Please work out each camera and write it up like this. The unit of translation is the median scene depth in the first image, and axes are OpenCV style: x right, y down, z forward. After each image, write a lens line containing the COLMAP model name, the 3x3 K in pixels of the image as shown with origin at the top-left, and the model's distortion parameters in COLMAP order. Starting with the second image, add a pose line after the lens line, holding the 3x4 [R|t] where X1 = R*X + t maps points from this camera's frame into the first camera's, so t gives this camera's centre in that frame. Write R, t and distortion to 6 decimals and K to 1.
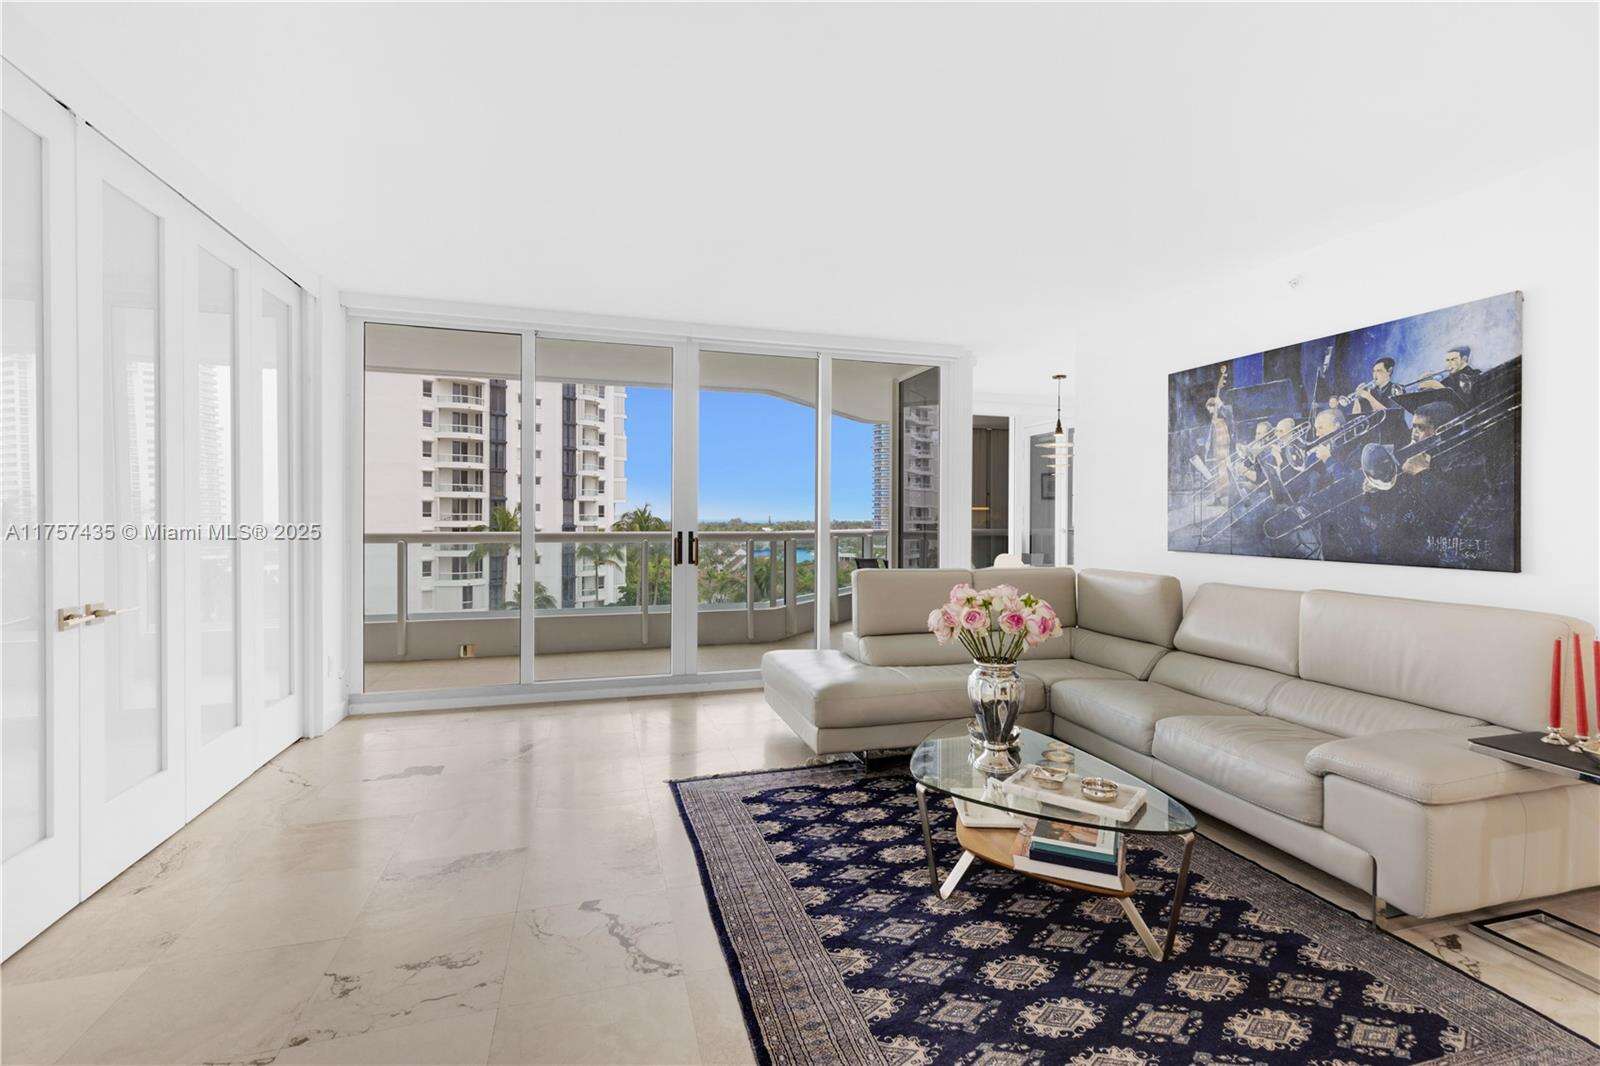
lens RADIAL K [[721.9, 0, 811.0], [0, 721.9, 516.6], [0, 0, 1]] dist [0.008150, -0.001875]
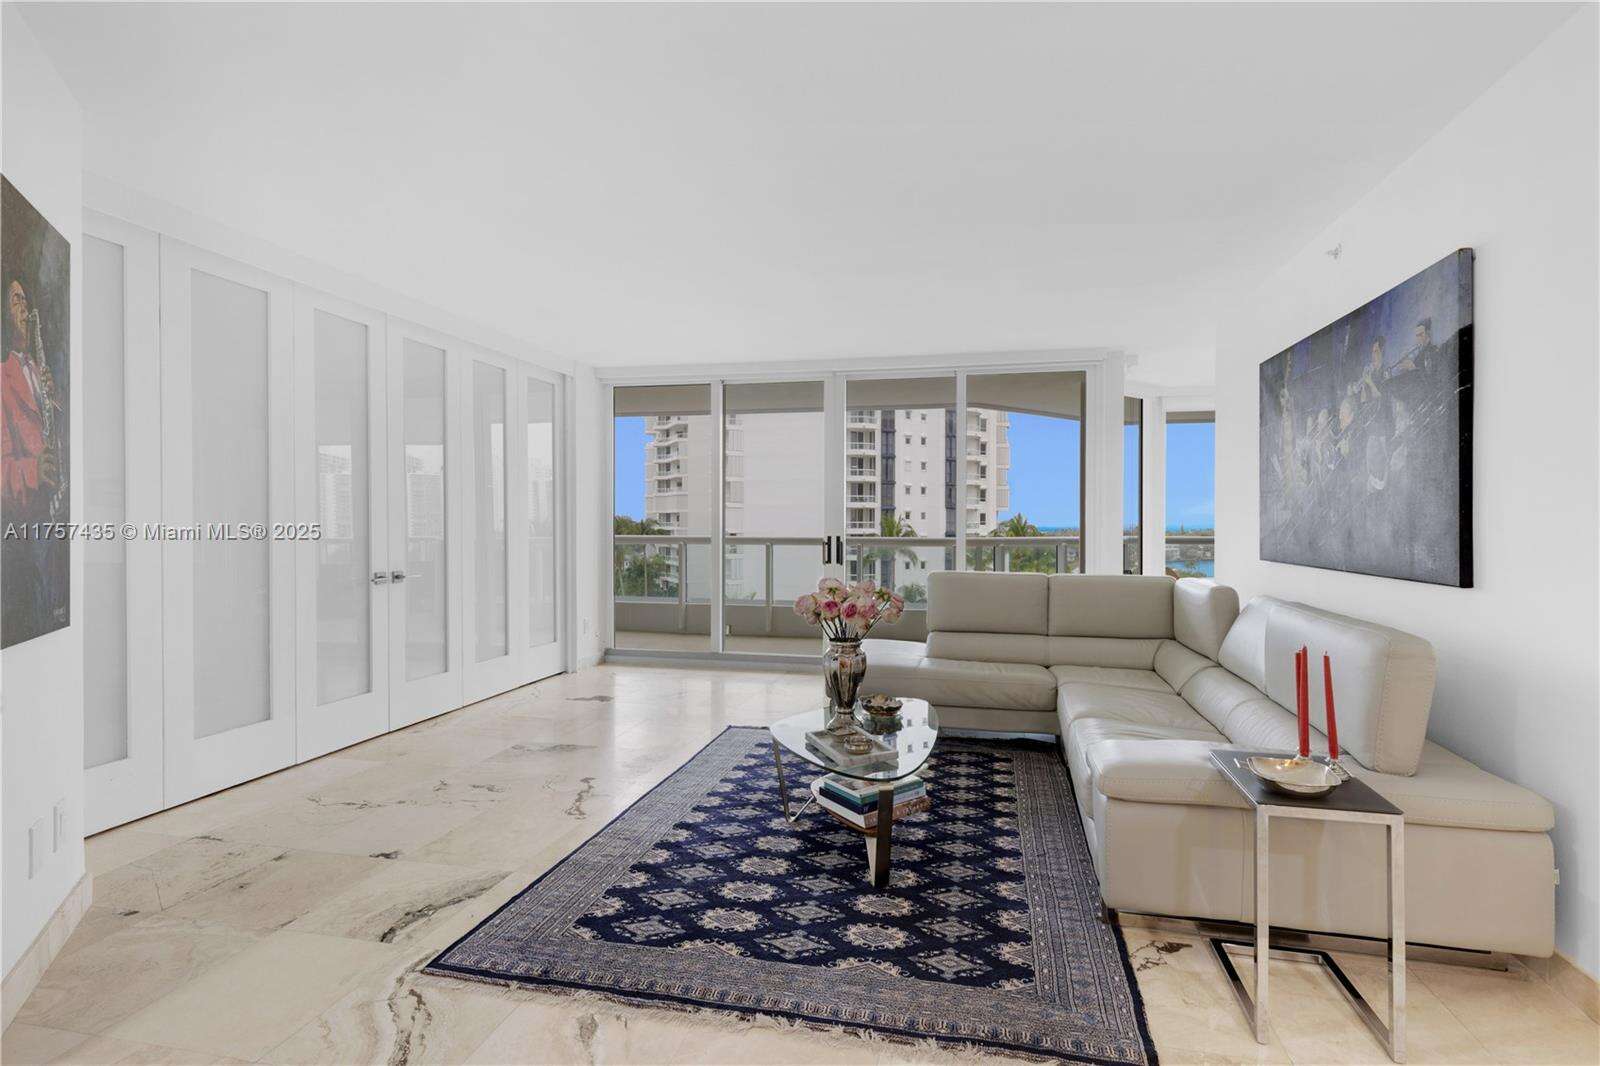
lens RADIAL K [[730.0, 0, 839.7], [0, 730.0, 527.9], [0, 0, 1]] dist [0.007963, -0.003256]
pose [[0.878988, 0.000897, -0.476843, 0.525518], [0.001274, 0.999990, 0.004229, 0.003027], [0.476842, -0.004325, 0.878978, -0.053200]]
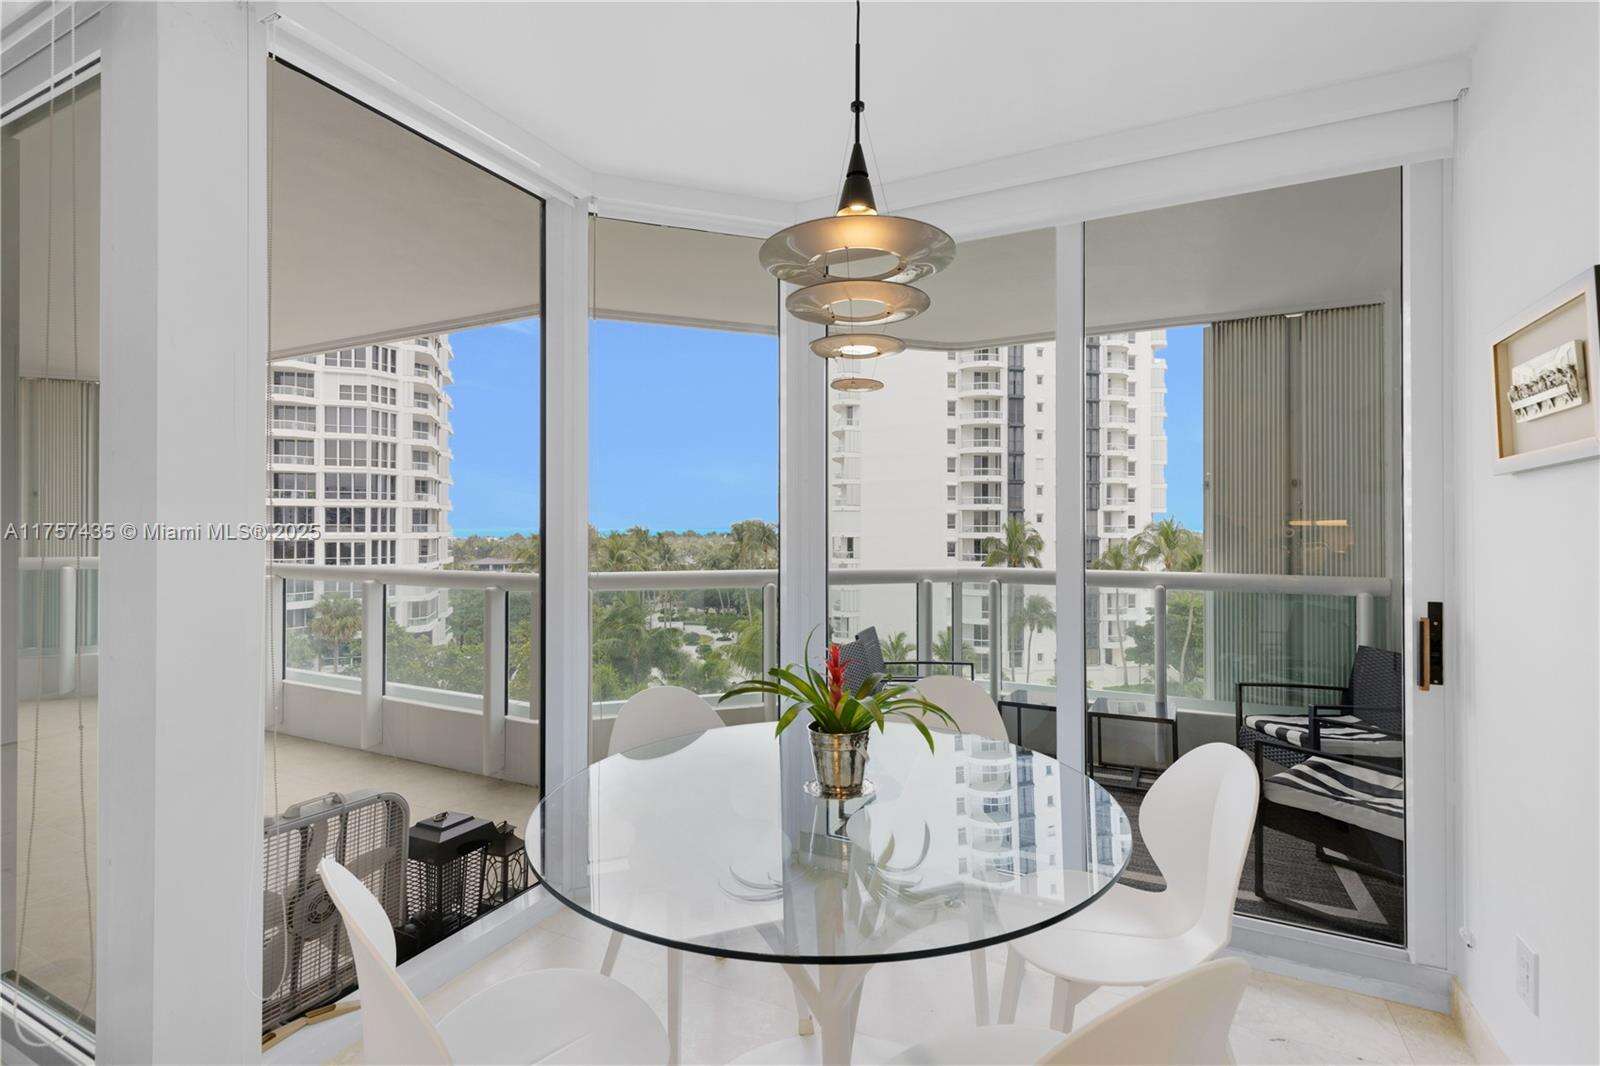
lens RADIAL K [[721.9, 0, 810.0], [0, 721.9, 521.6], [0, 0, 1]] dist [0.008150, -0.001875]
pose [[0.725909, -0.007985, -0.687744, 0.867822], [0.002677, 0.999958, -0.008785, -0.022054], [0.687785, 0.004536, 0.725900, 1.535122]]
